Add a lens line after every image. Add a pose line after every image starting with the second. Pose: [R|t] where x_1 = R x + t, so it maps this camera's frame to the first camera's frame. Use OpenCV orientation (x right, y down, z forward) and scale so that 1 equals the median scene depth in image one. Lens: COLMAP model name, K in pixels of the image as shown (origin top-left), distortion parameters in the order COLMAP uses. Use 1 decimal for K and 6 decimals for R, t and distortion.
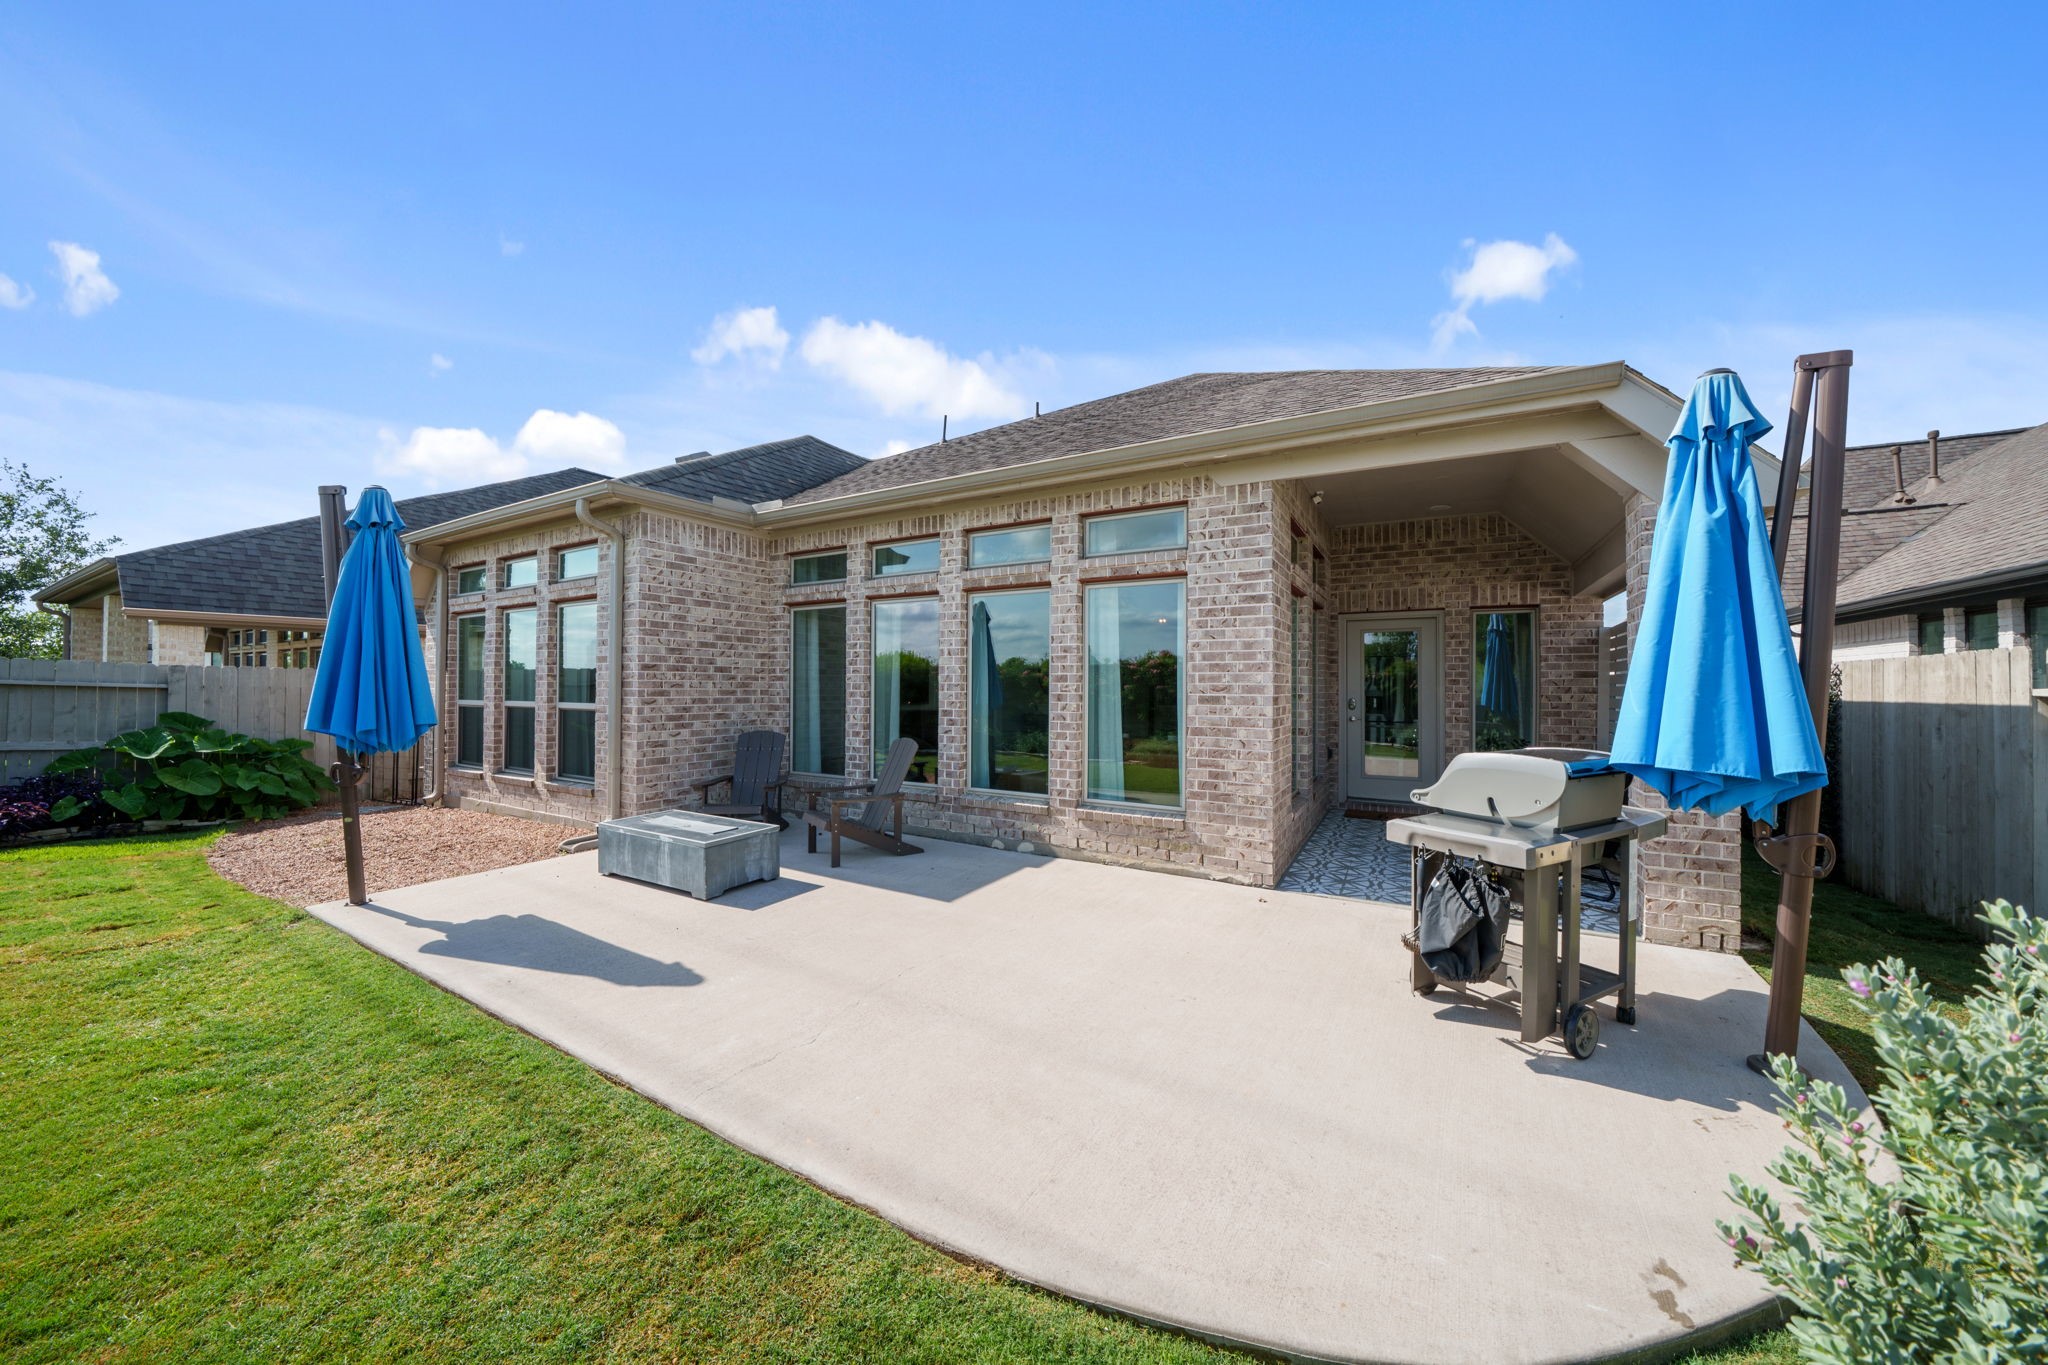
lens RADIAL K [[711.3, 0, 1021.3], [0, 711.3, 678.4], [0, 0, 1]] dist [0.000650, 0.000030]
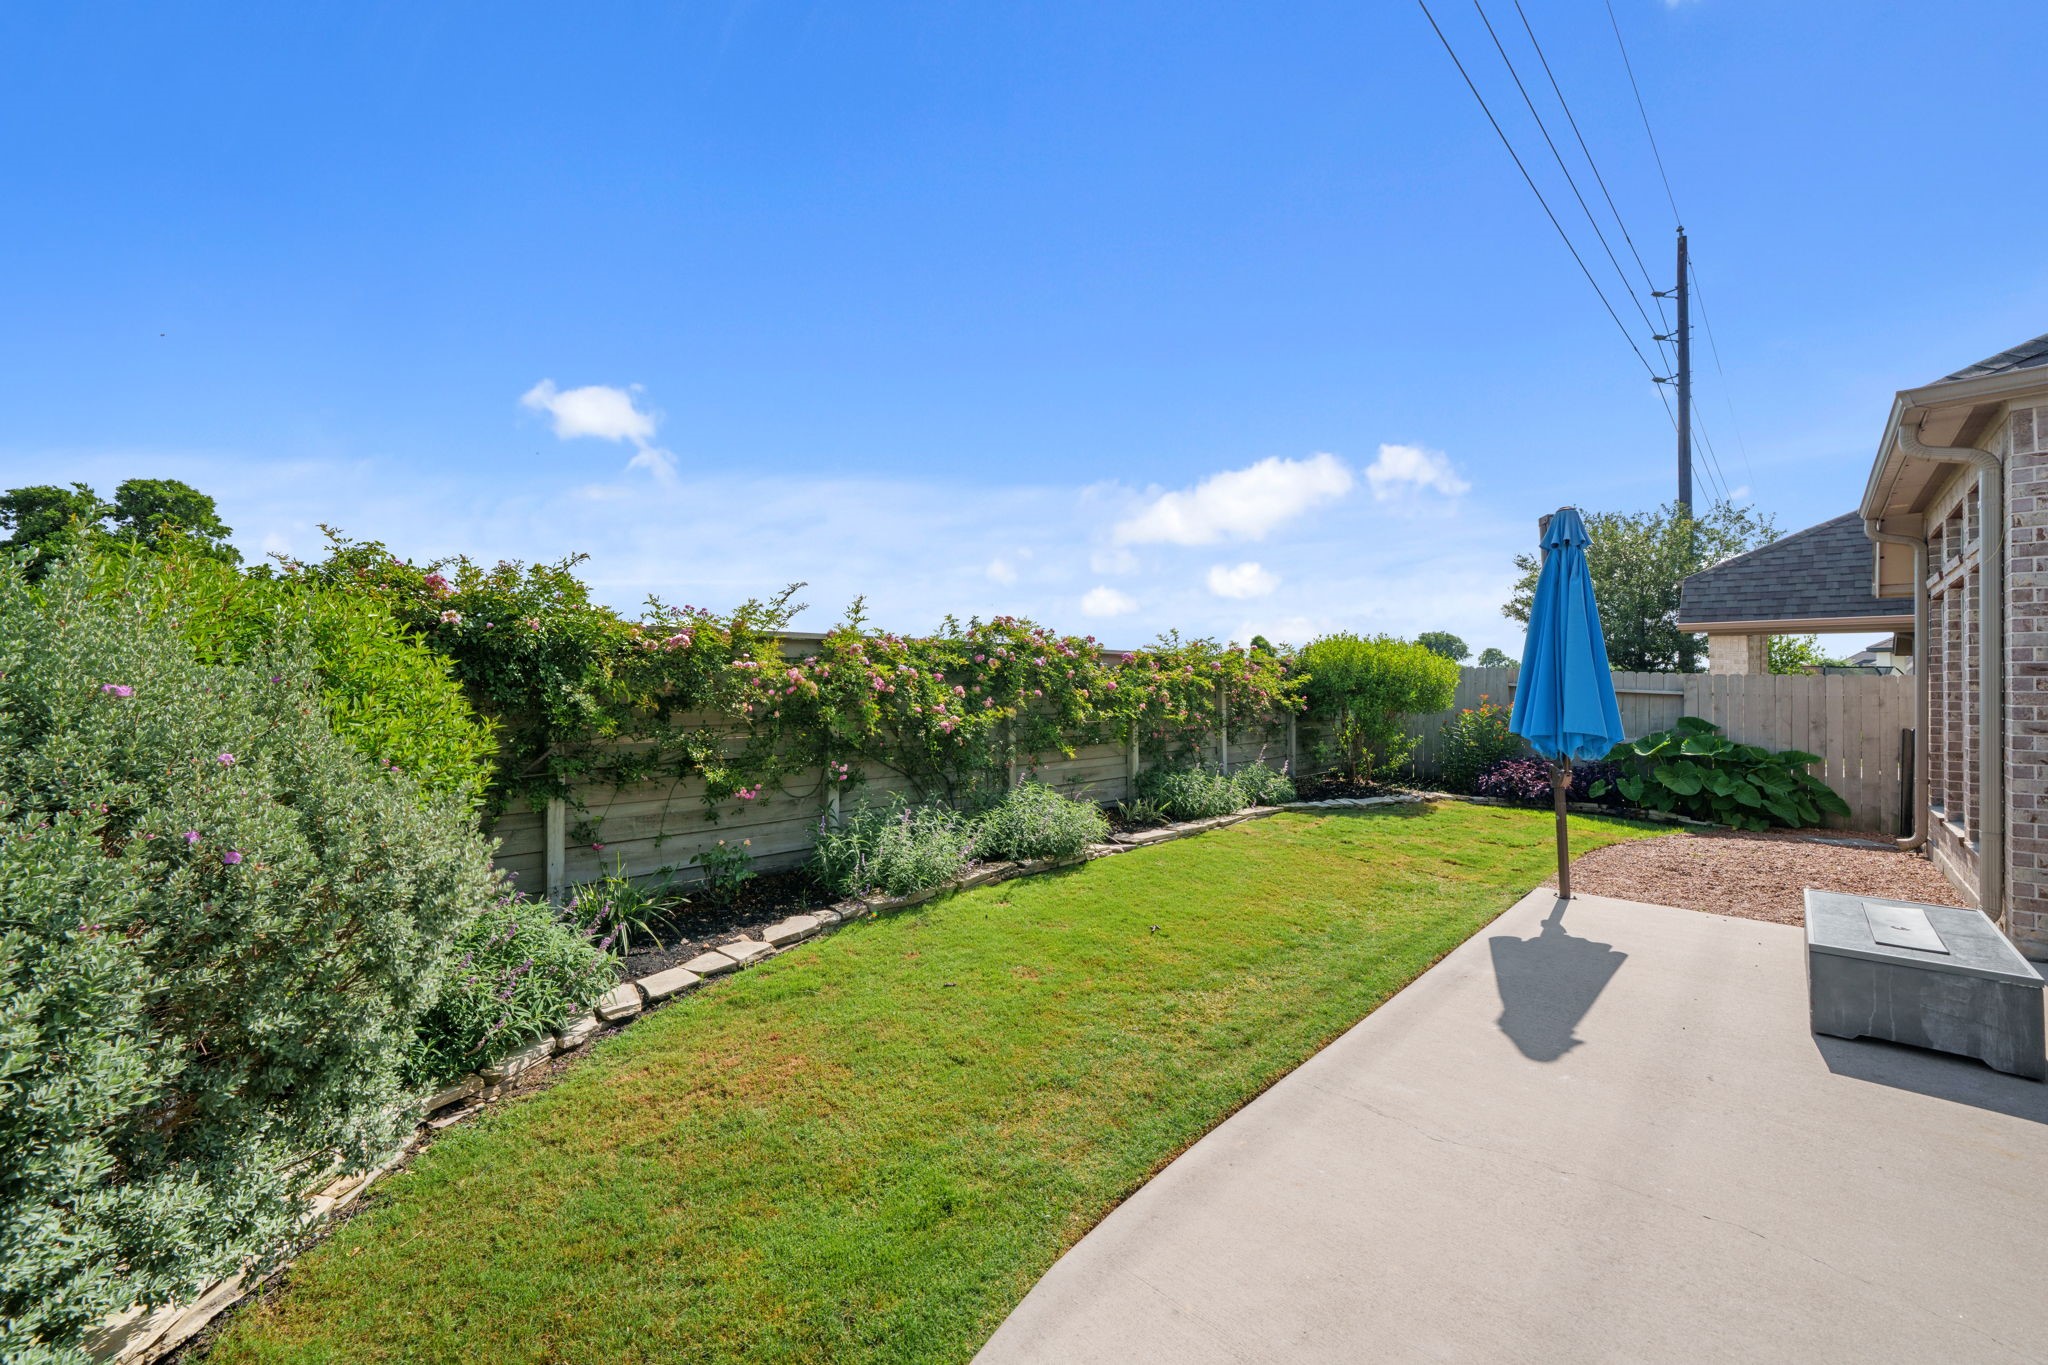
lens RADIAL K [[840.4, 0, 1024.2], [0, 840.4, 679.4], [0, 0, 1]] dist [-0.000468, 0.000017]
pose [[-0.249618, -0.006413, -0.968323, 0.338277], [0.001477, 0.999974, -0.007003, -0.002732], [0.968343, -0.003178, -0.249602, 0.355914]]
